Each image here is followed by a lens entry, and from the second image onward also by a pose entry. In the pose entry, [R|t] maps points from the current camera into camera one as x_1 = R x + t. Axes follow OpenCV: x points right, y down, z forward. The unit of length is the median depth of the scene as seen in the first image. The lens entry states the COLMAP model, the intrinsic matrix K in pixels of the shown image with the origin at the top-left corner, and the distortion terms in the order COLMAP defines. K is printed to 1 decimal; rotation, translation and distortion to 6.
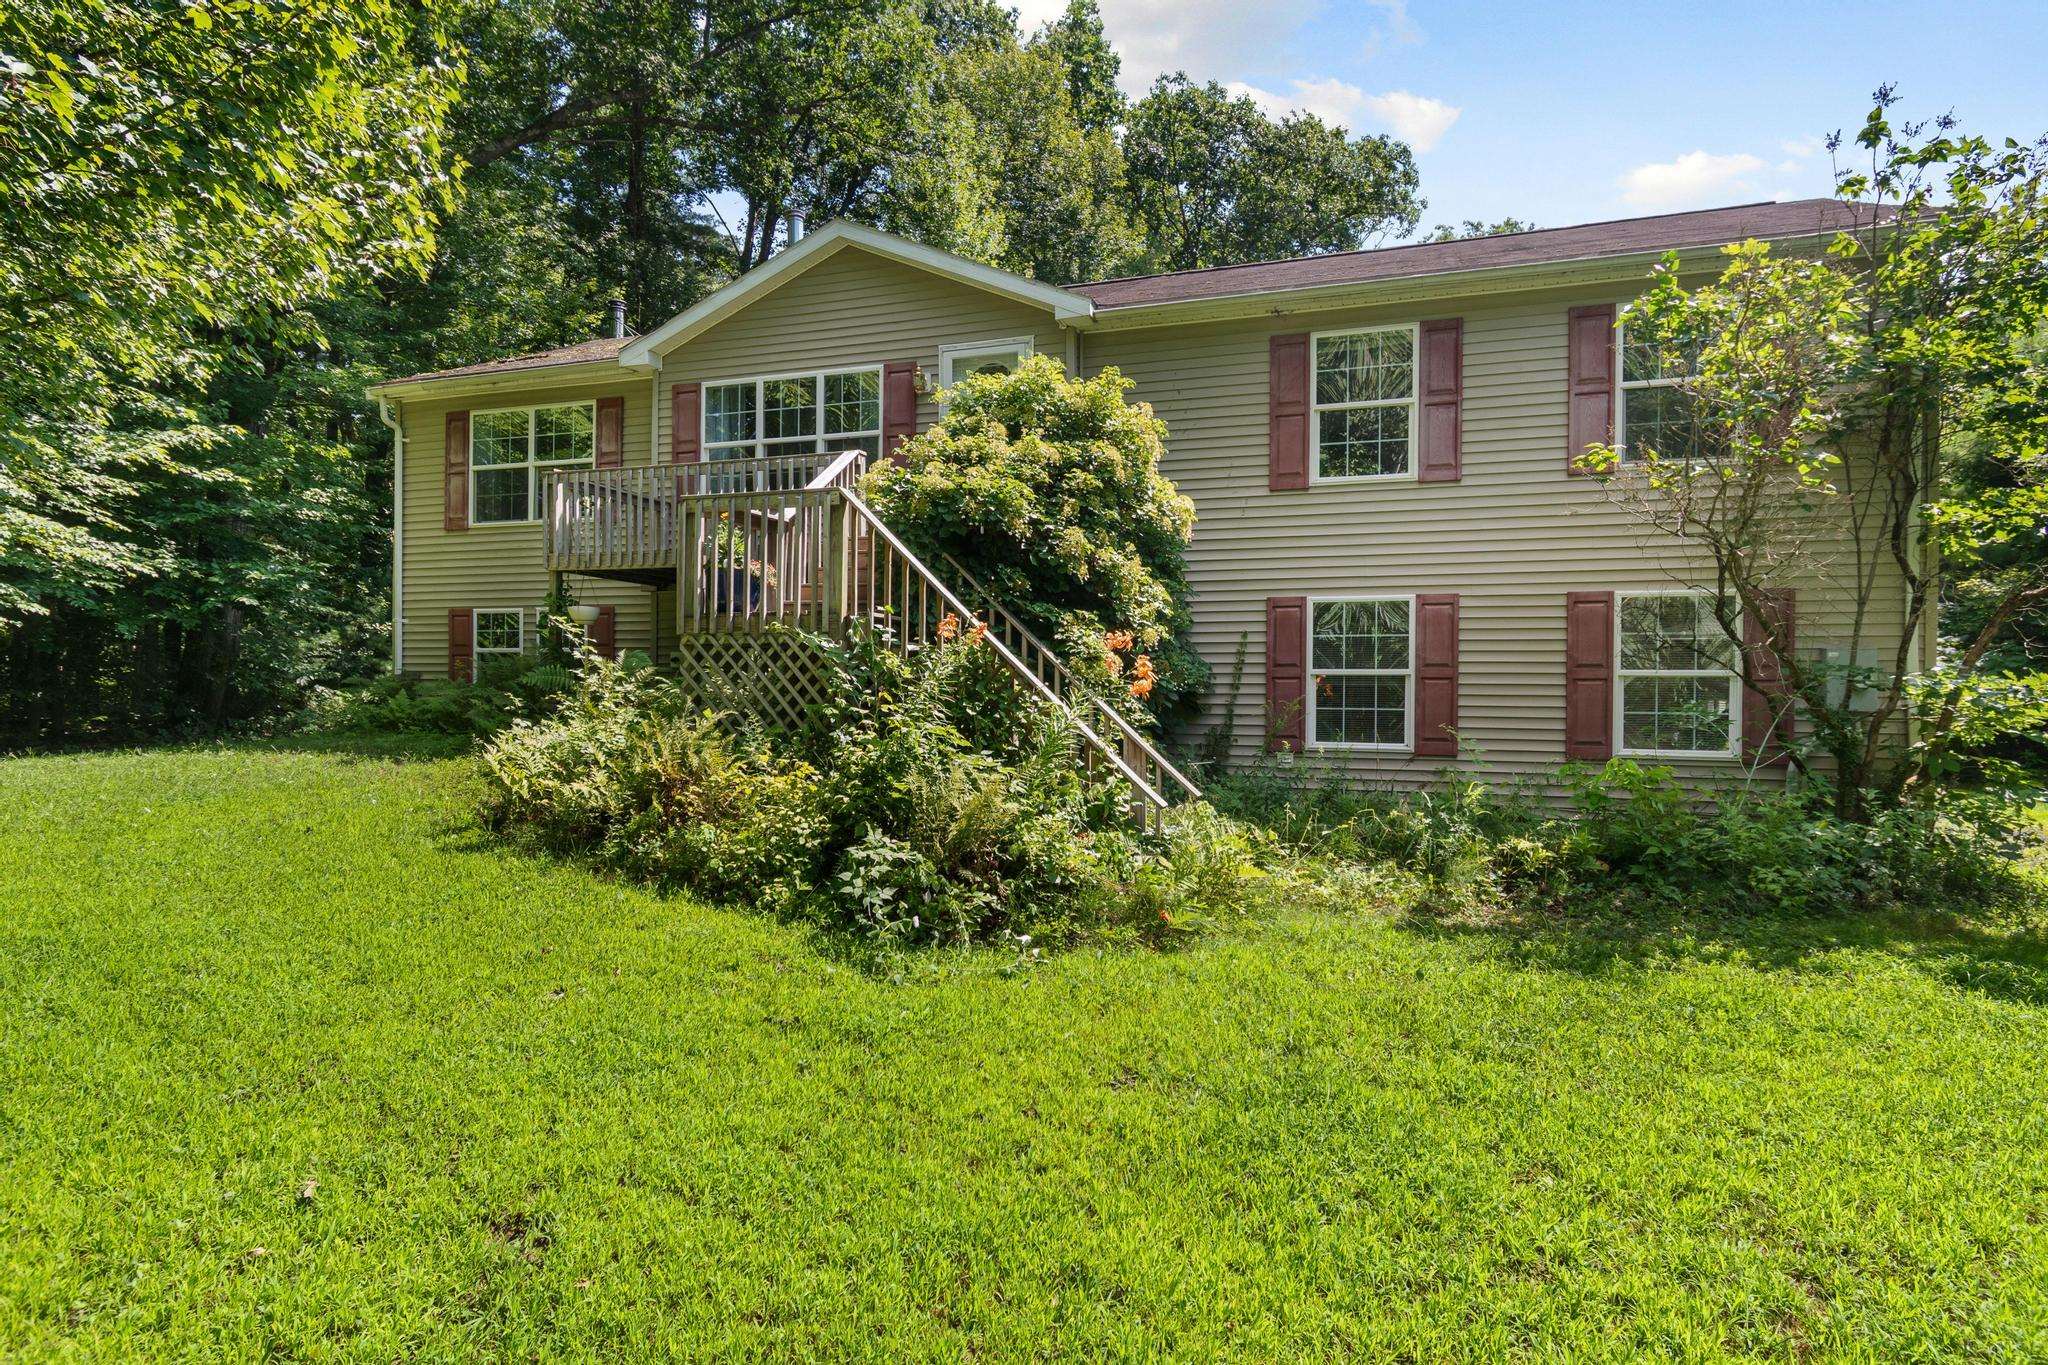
lens RADIAL K [[1121.6, 0, 1021.3], [0, 1121.6, 690.0], [0, 0, 1]] dist [0.001874, 0.001999]
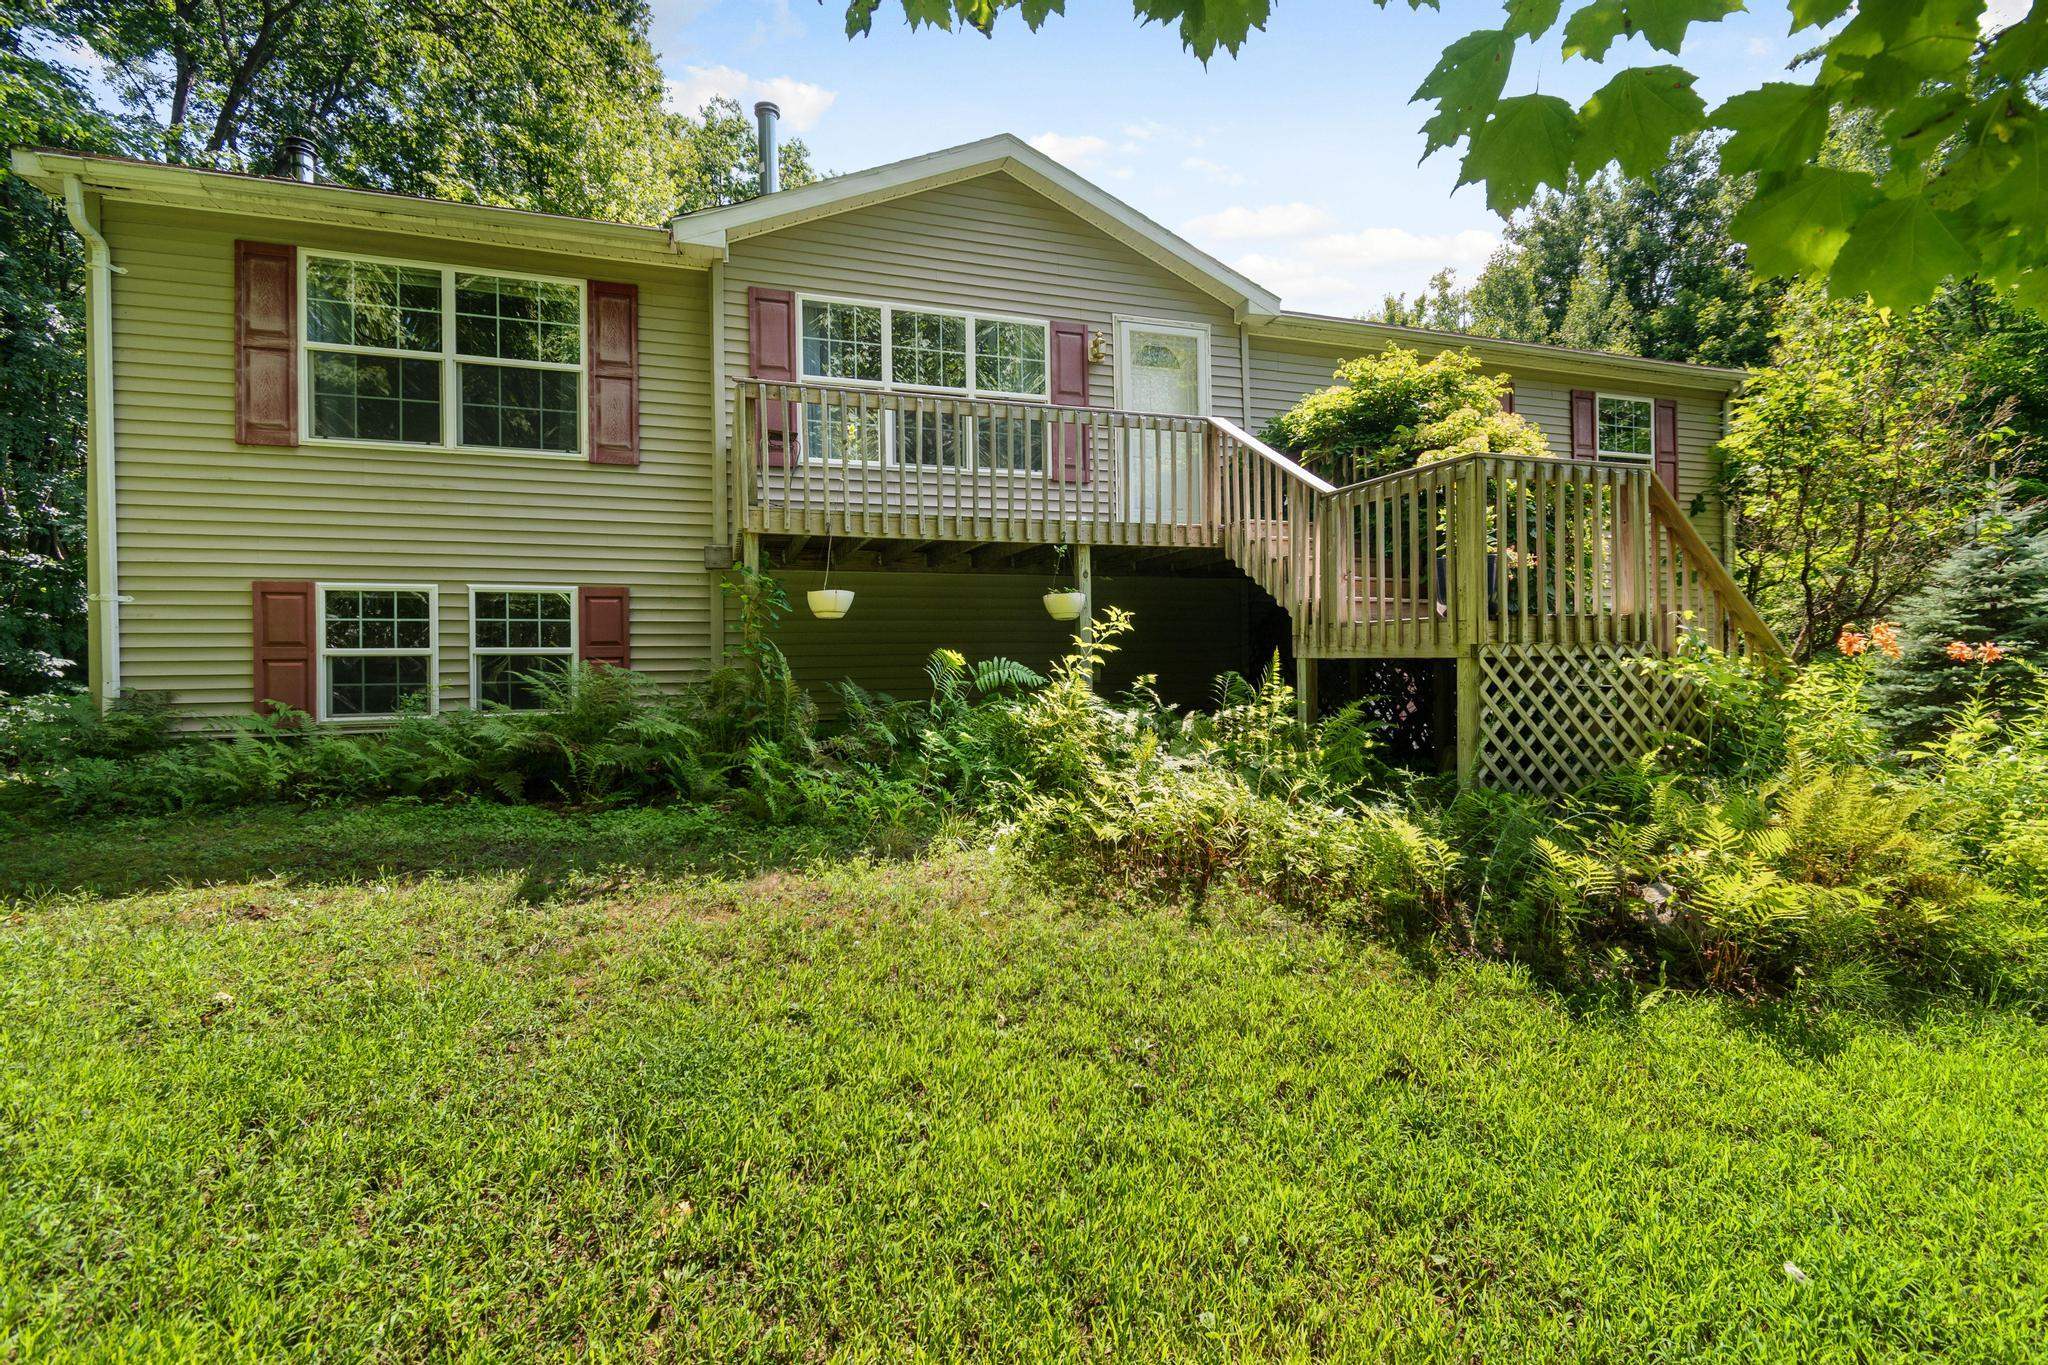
lens RADIAL K [[903.0, 0, 1017.4], [0, 903.0, 656.0], [0, 0, 1]] dist [0.004217, -0.003092]
pose [[0.786448, -0.016026, 0.617449, -0.576722], [0.020463, 0.999791, -0.000114, -0.030411], [-0.617318, 0.012724, 0.786611, 0.463746]]
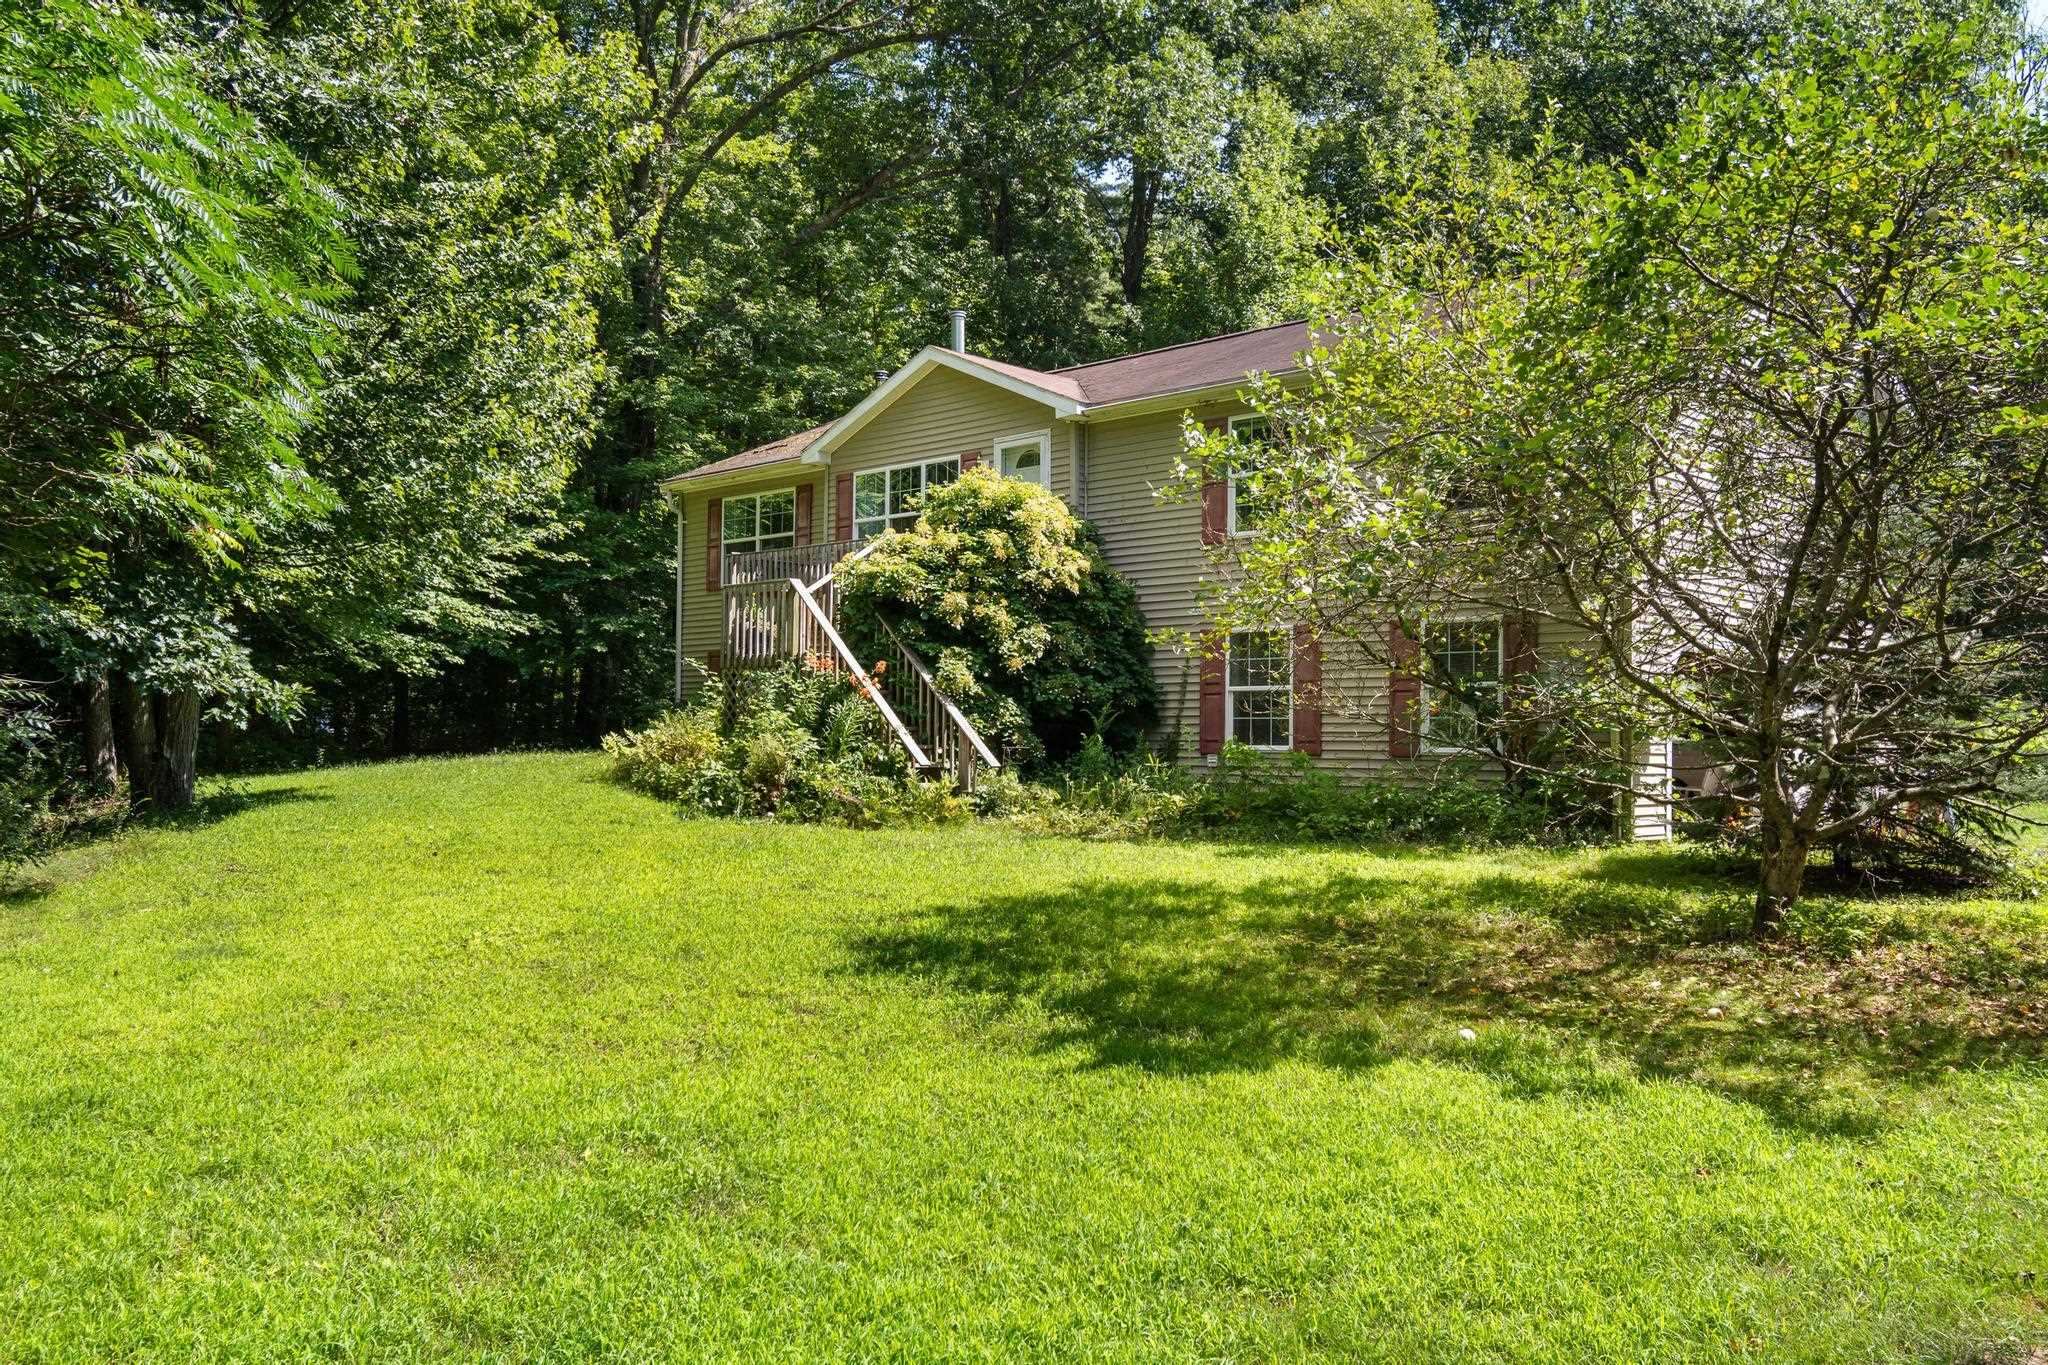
lens RADIAL K [[1660.2, 0, 1031.6], [0, 1660.2, 688.5], [0, 0, 1]] dist [0.010379, 0.001098]
pose [[0.906061, -0.015150, -0.422876, 0.743638], [0.000414, 0.999390, -0.034916, 0.042337], [0.423147, 0.031461, 0.905515, -0.667710]]
